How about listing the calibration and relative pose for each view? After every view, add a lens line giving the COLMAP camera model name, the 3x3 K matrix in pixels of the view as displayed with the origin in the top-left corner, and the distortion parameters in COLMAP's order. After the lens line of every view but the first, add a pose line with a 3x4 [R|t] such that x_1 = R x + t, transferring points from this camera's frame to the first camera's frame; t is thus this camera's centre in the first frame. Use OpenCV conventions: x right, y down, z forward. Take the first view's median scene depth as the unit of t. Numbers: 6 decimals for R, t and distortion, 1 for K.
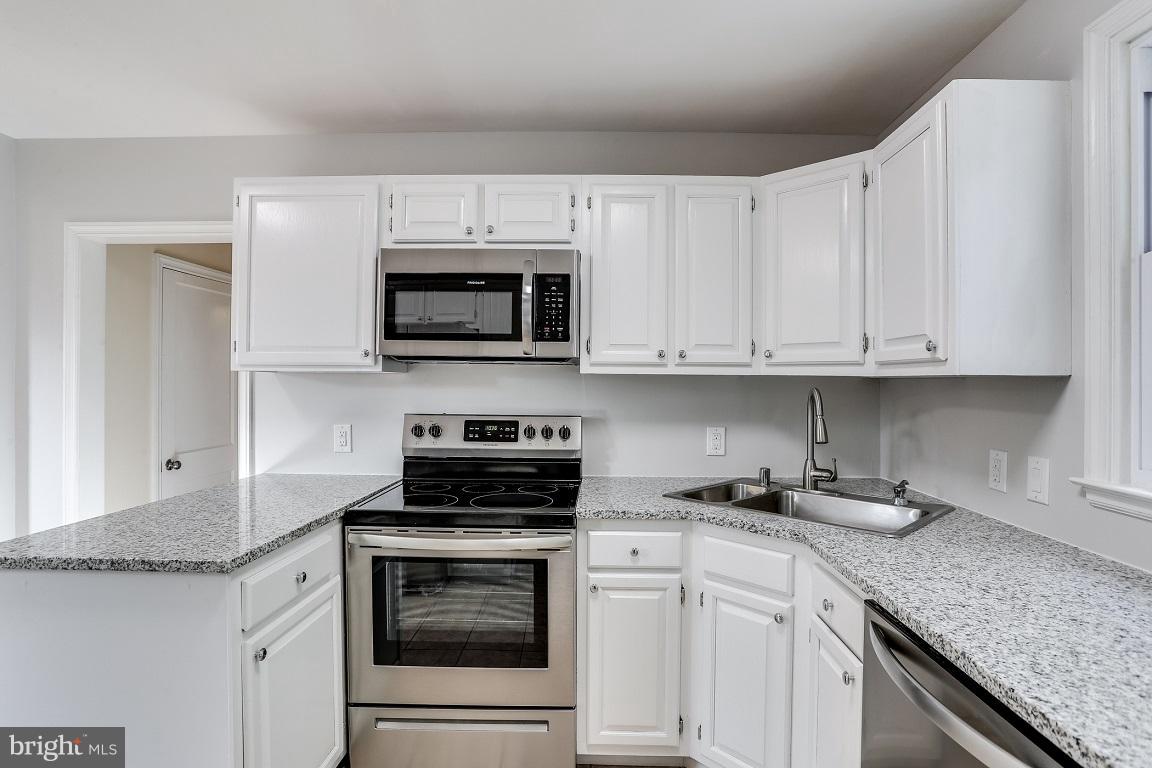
lens RADIAL K [[569.8, 0, 594.8], [0, 569.8, 388.8], [0, 0, 1]] dist [-0.023776, 0.002653]
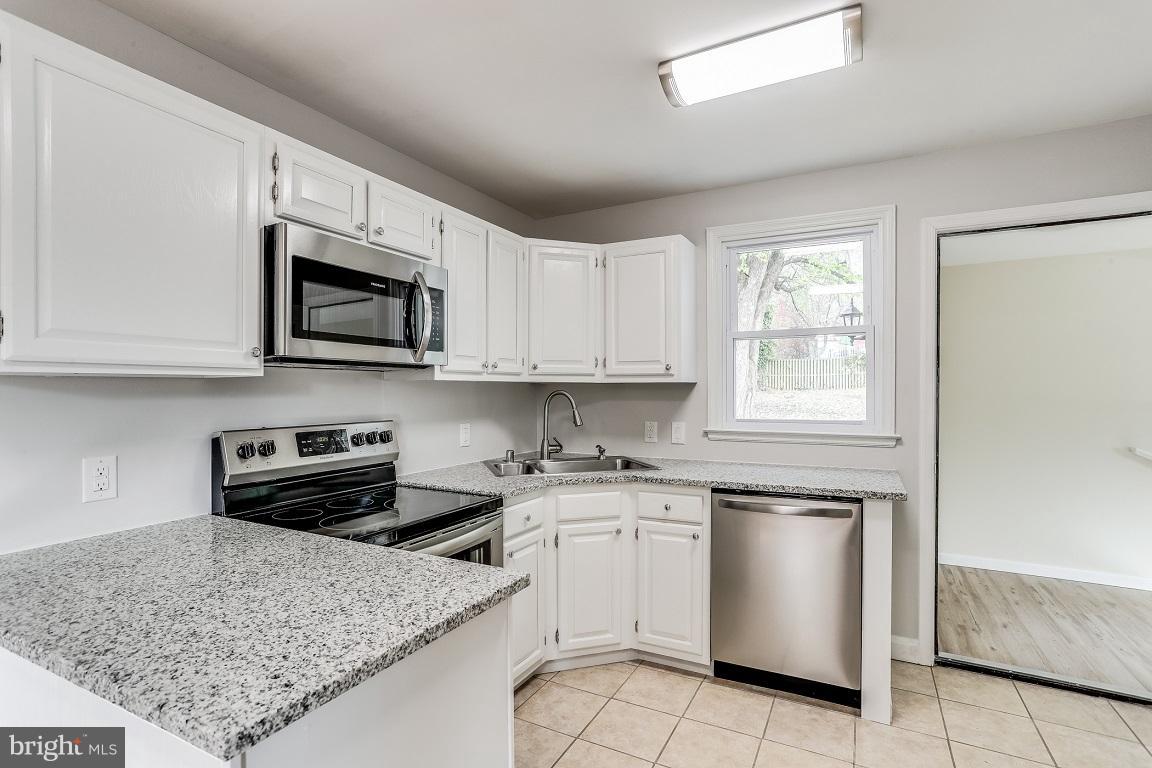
lens RADIAL K [[554.4, 0, 563.4], [0, 554.4, 385.8], [0, 0, 1]] dist [-0.019866, 0.008183]
pose [[0.473322, -0.006790, 0.880863, -0.864523], [0.010292, 0.999945, 0.002178, -0.015378], [-0.880829, 0.008035, 0.473366, 0.281975]]
